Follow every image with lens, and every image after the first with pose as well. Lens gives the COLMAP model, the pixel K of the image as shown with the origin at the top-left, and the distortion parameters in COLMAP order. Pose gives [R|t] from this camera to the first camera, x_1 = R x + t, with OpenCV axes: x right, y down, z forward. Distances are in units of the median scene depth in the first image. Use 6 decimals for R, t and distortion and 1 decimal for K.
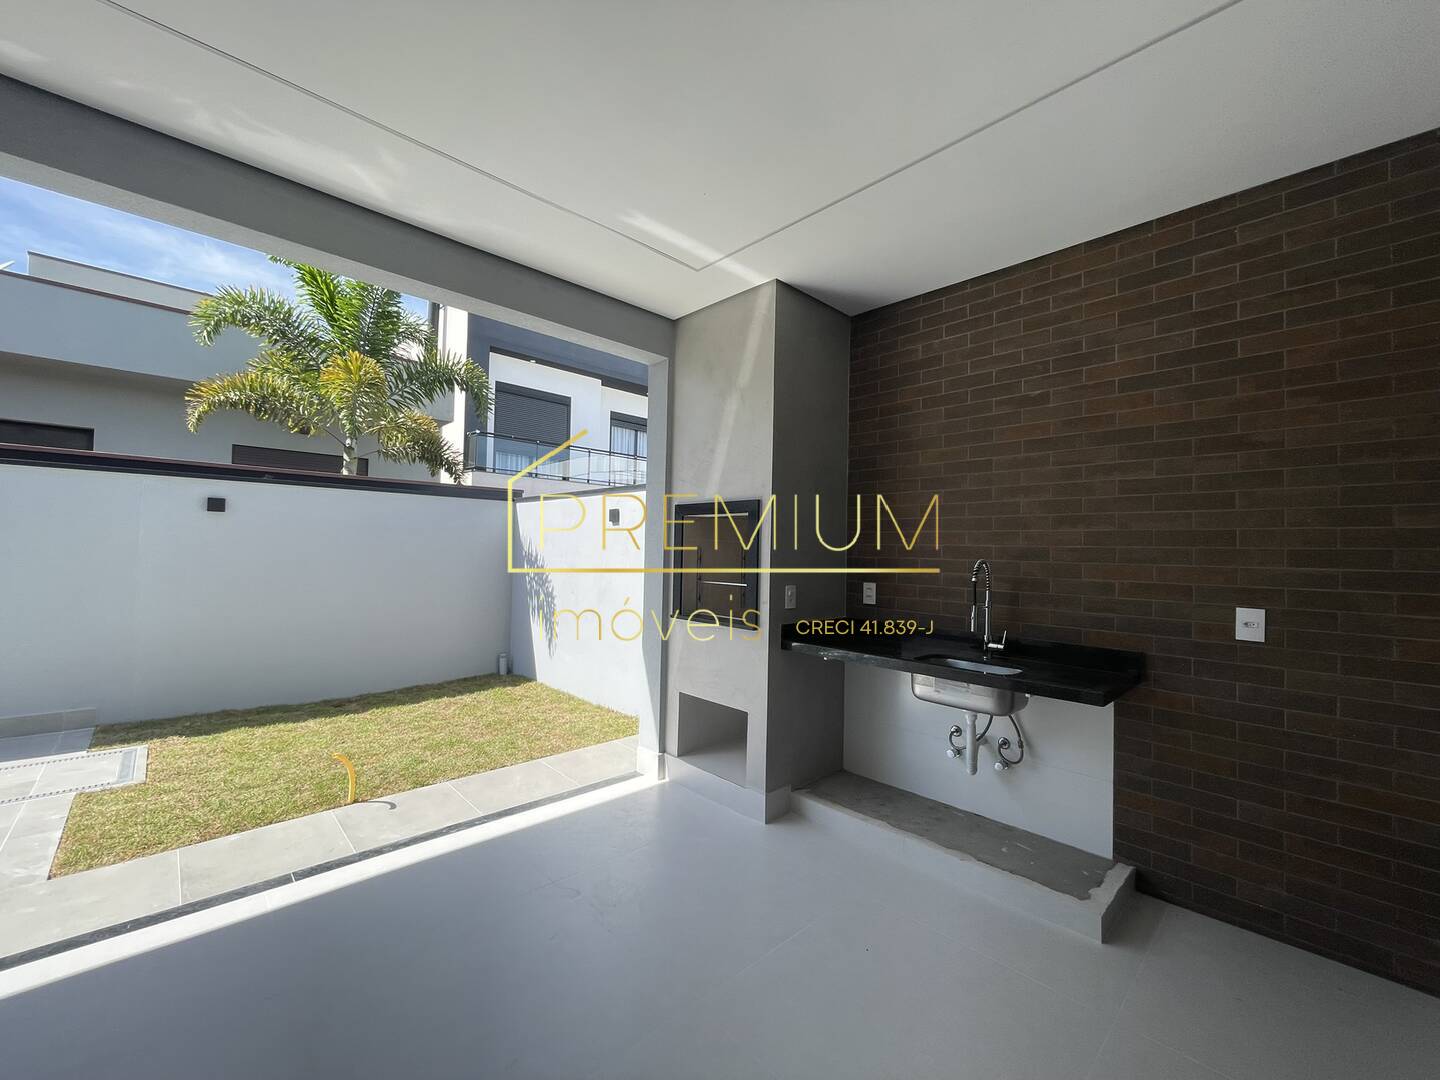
lens RADIAL K [[584.2, 0, 717.9], [0, 584.2, 539.4], [0, 0, 1]] dist [-0.001132, 0.000124]
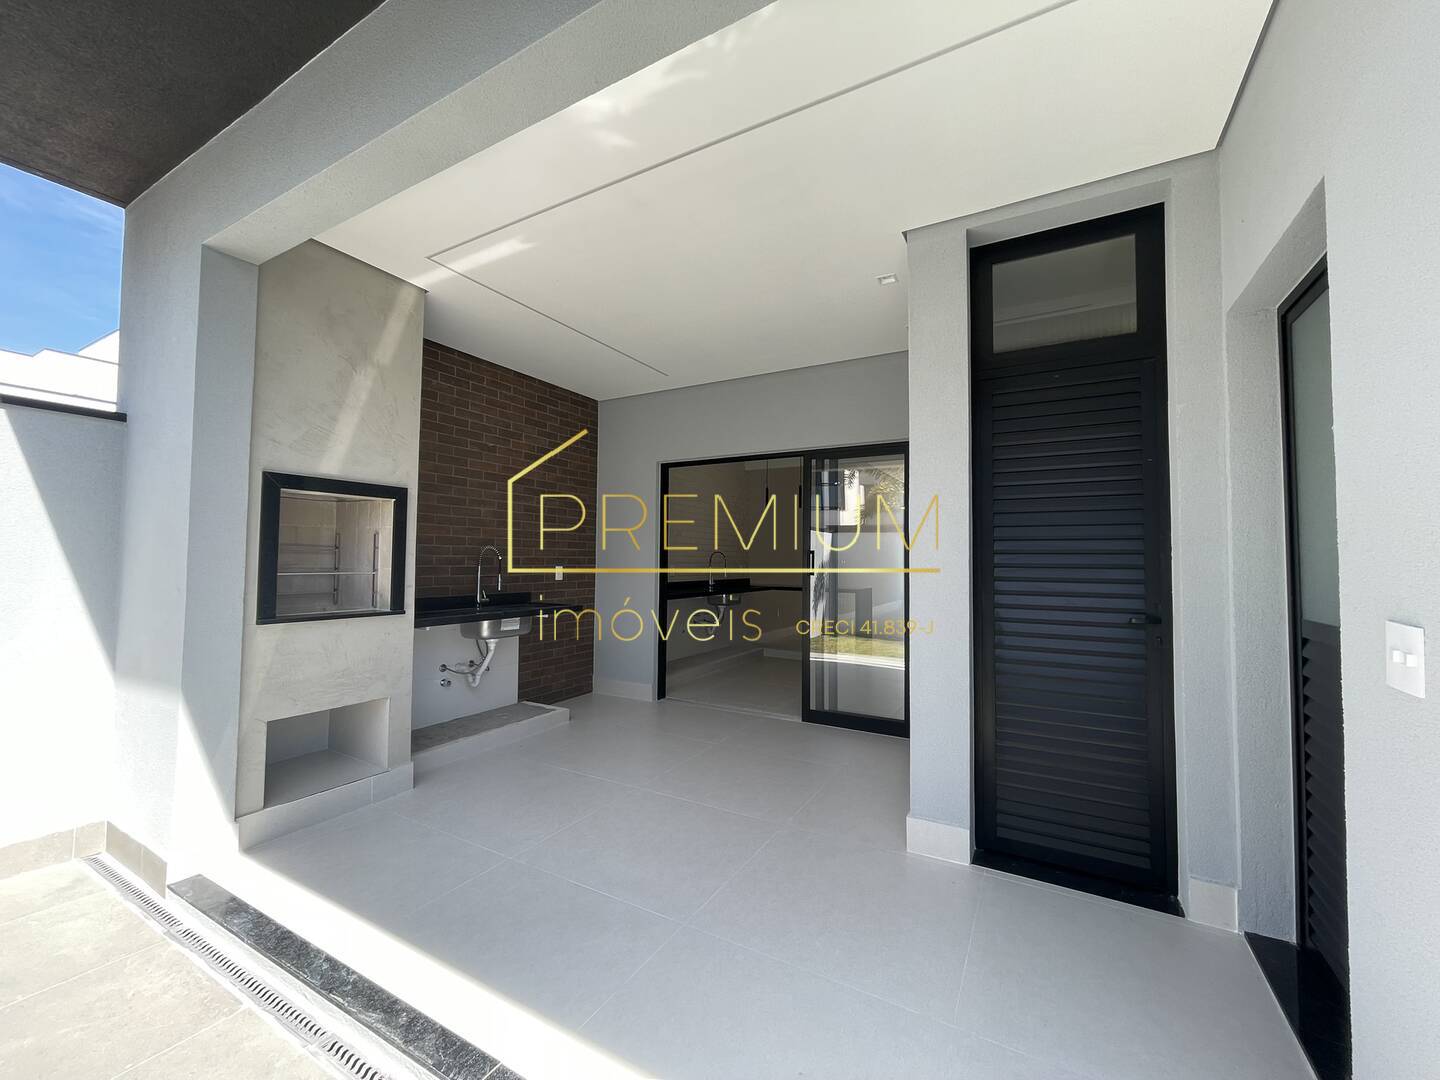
lens RADIAL K [[584.2, 0, 717.9], [0, 584.2, 539.4], [0, 0, 1]] dist [-0.001132, 0.000124]
pose [[-0.290179, 0.012498, 0.956891, -1.138806], [-0.033733, 0.999160, -0.023279, 0.030659], [-0.956378, -0.039034, -0.289514, 0.801247]]
